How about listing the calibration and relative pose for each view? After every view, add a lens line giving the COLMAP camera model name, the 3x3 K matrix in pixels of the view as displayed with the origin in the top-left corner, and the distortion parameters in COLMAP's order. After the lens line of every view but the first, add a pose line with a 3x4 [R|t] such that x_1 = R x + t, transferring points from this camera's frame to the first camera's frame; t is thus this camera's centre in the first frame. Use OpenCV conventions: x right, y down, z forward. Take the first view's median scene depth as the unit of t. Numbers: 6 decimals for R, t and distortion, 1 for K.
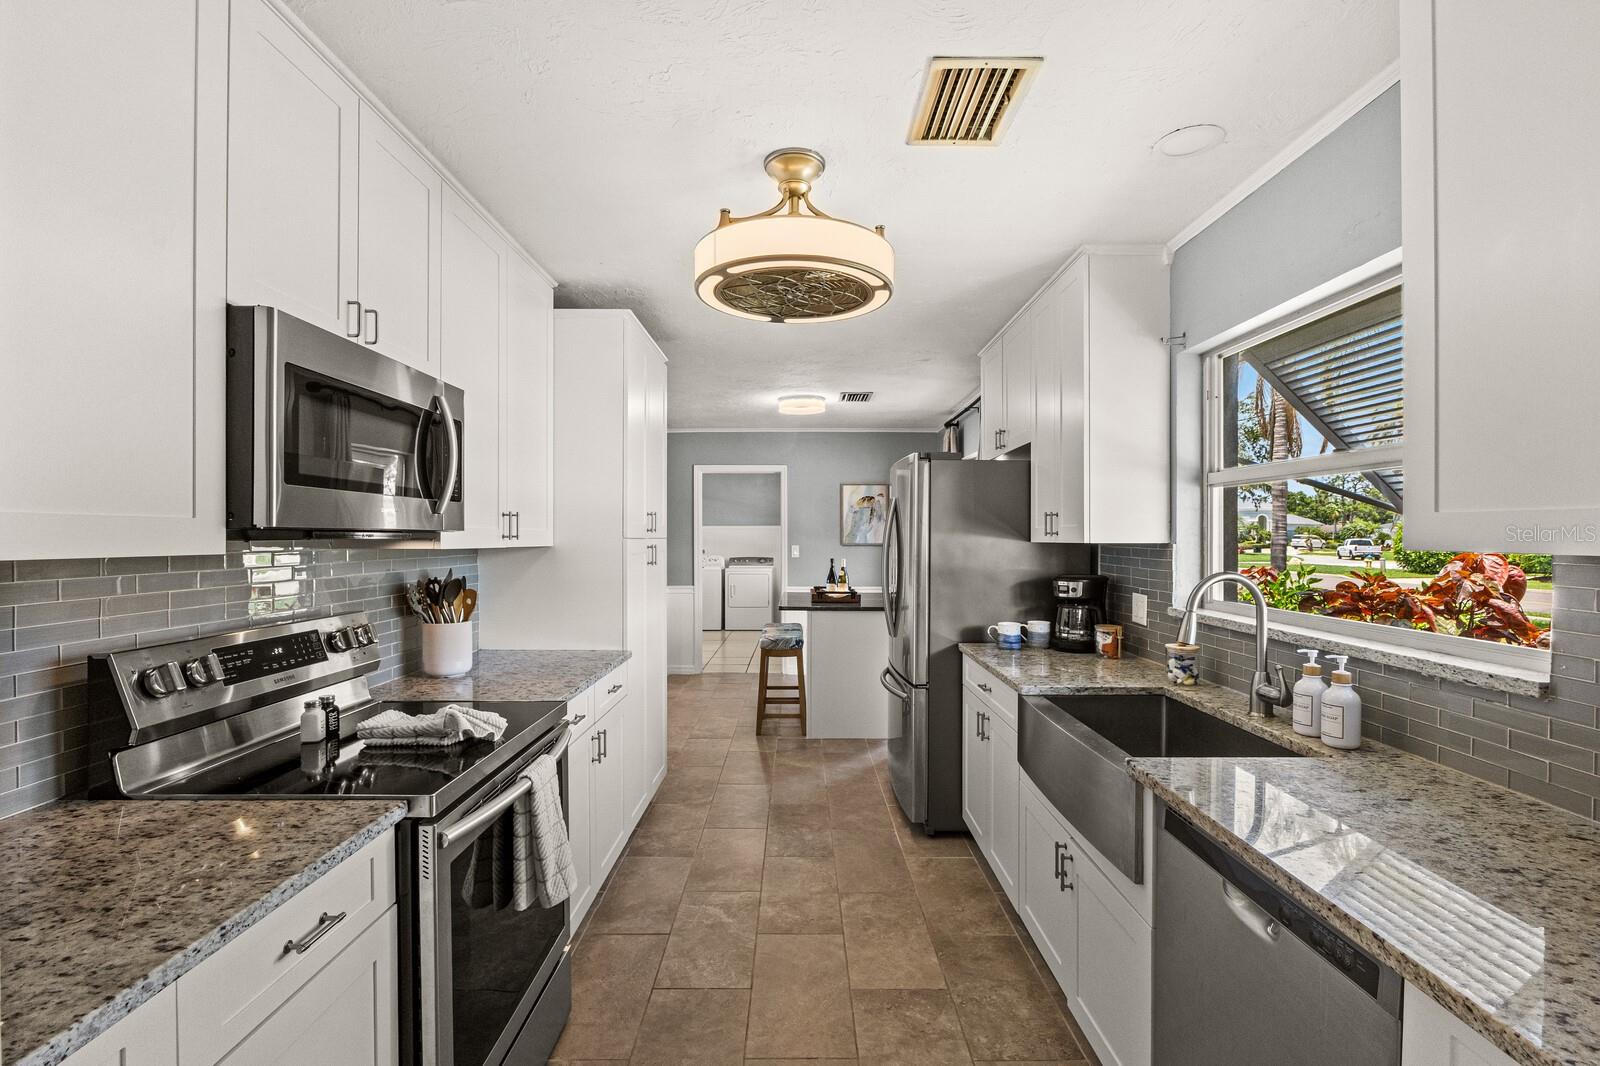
lens RADIAL K [[740.9, 0, 796.9], [0, 740.9, 527.6], [0, 0, 1]] dist [-0.004807, -0.000876]
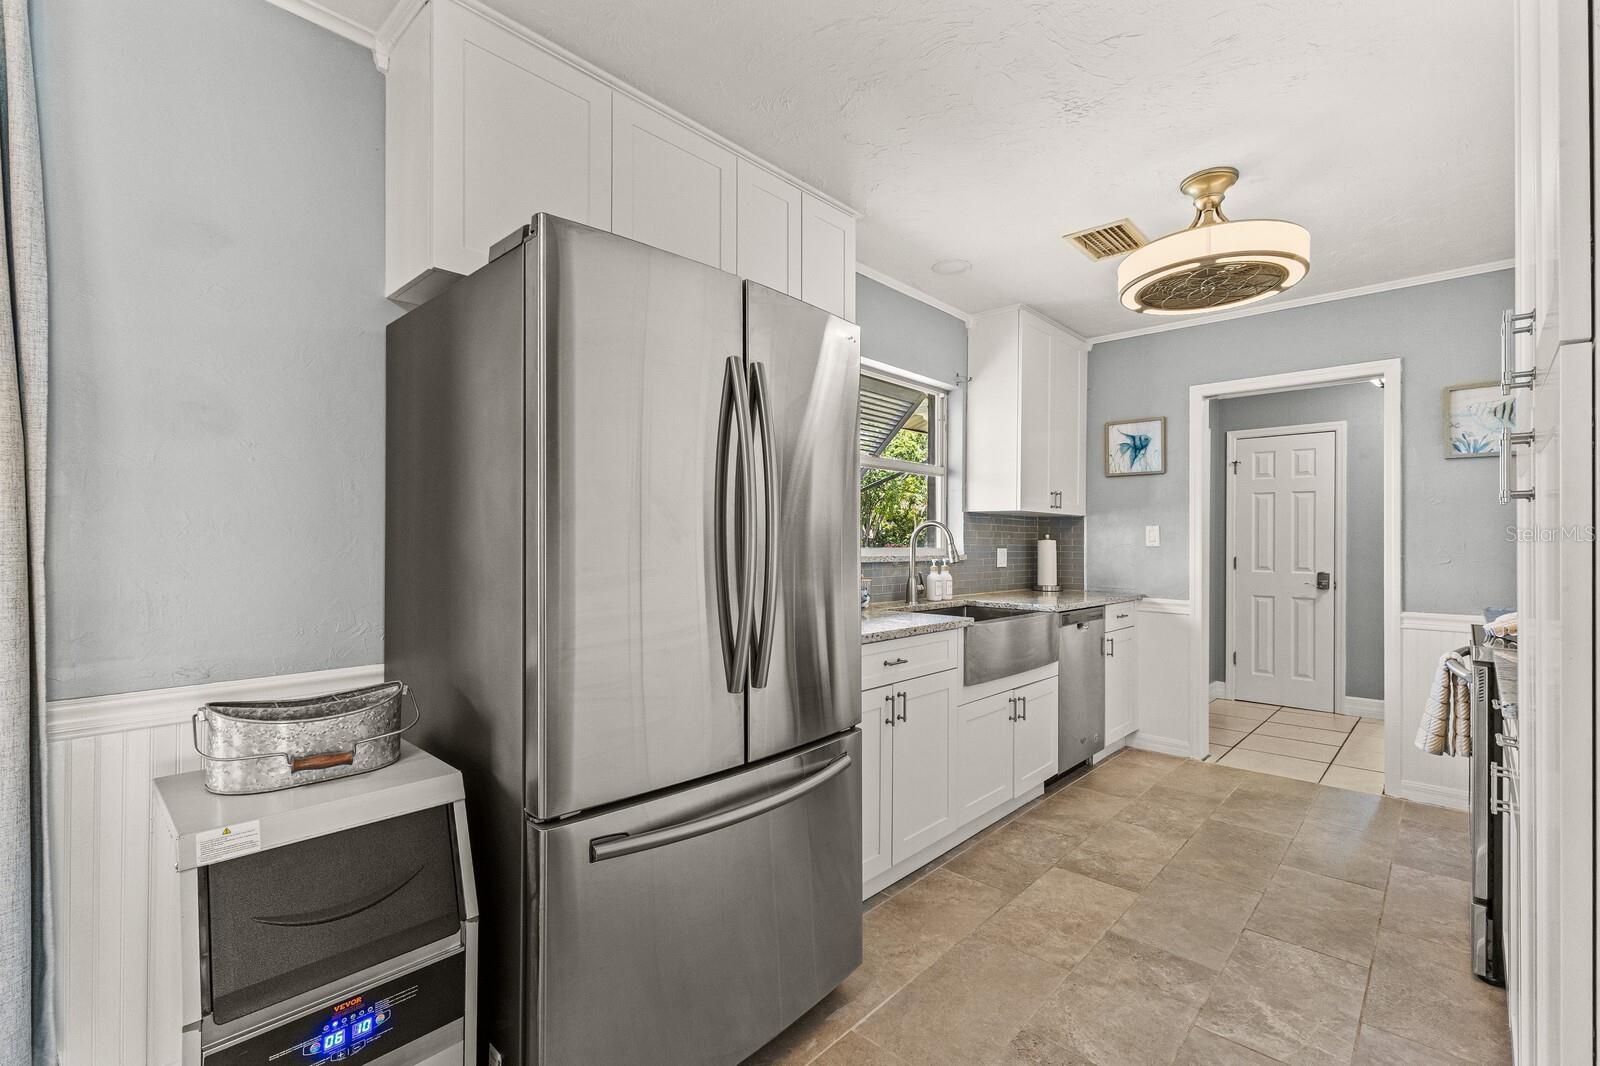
lens RADIAL K [[708.9, 0, 803.9], [0, 708.9, 535.7], [0, 0, 1]] dist [0.013214, -0.000417]
pose [[-0.746384, -0.000046, 0.665515, -0.209295], [-0.015068, 0.999745, -0.016831, 0.086290], [-0.665345, -0.022590, -0.746194, 1.693599]]
